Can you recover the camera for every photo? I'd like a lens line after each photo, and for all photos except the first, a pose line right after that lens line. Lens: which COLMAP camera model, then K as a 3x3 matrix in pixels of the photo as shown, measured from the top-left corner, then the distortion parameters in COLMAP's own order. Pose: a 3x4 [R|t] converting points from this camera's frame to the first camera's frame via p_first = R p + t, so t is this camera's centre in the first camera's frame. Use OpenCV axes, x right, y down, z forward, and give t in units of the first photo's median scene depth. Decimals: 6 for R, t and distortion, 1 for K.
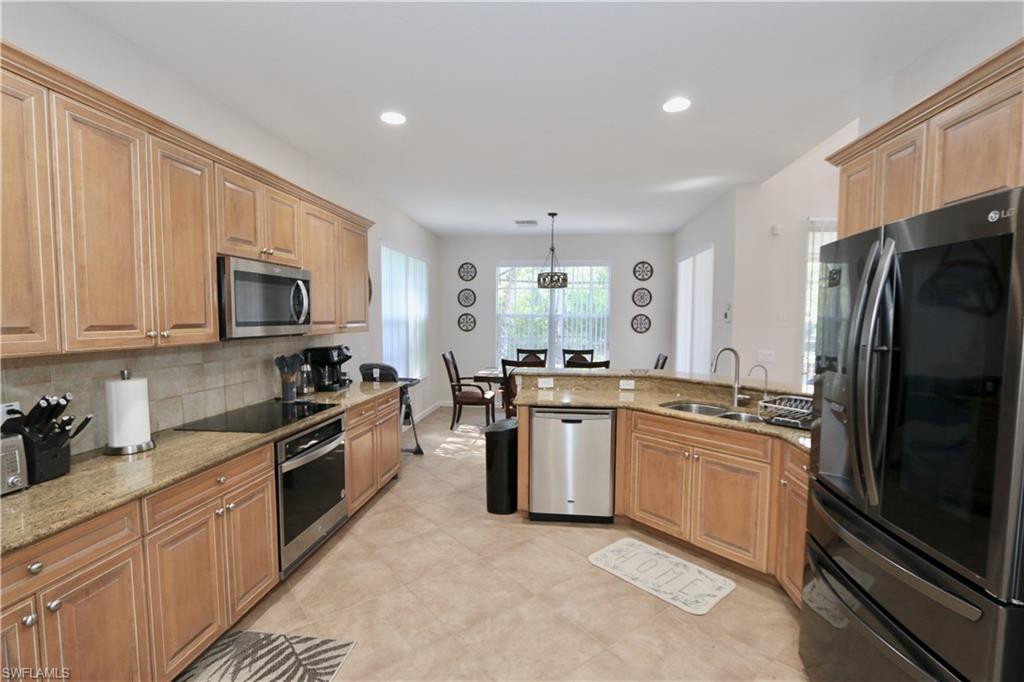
lens RADIAL K [[468.3, 0, 511.8], [0, 468.3, 345.0], [0, 0, 1]] dist [0.002425, 0.000262]
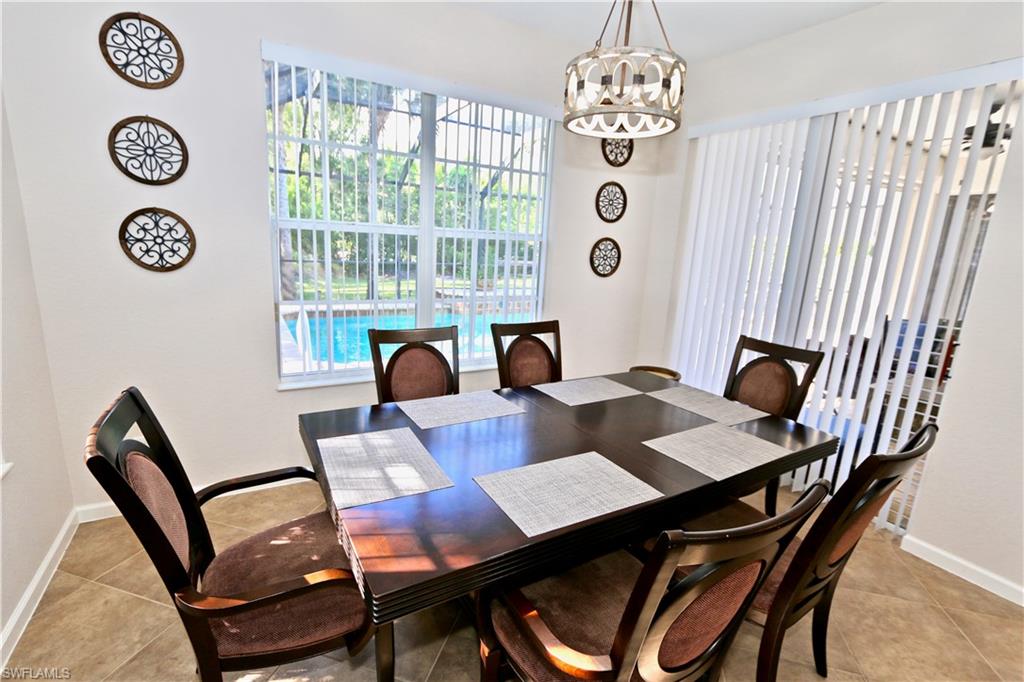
lens RADIAL K [[468.3, 0, 512.0], [0, 468.3, 342.2], [0, 0, 1]] dist [0.002425, 0.000262]
pose [[0.802855, -0.089182, 0.589466, -0.102497], [-0.008530, 0.986928, 0.160934, -0.036051], [-0.596113, -0.134235, 0.791600, 0.658913]]
